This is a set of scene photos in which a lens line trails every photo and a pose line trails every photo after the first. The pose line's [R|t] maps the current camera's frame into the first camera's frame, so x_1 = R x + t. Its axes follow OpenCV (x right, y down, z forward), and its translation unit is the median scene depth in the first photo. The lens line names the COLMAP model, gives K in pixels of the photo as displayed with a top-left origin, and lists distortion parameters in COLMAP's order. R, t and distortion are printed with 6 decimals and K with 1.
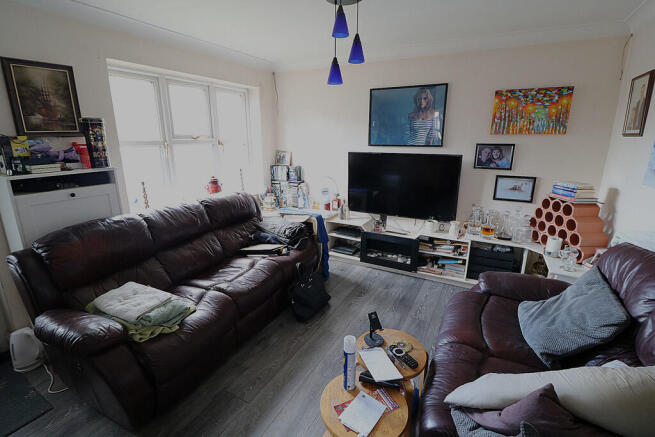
lens RADIAL K [[304.7, 0, 324.5], [0, 304.7, 216.5], [0, 0, 1]] dist [-0.001100, -0.013094]
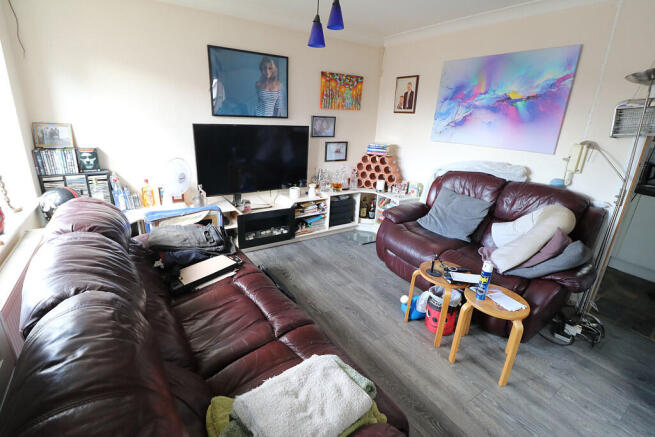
lens RADIAL K [[304.7, 0, 324.5], [0, 304.7, 216.5], [0, 0, 1]] dist [-0.001100, -0.013094]
pose [[0.467120, -0.263489, 0.844022, -0.579724], [0.183266, 0.962689, 0.199108, -0.090380], [-0.864993, 0.061673, 0.497979, 0.395060]]
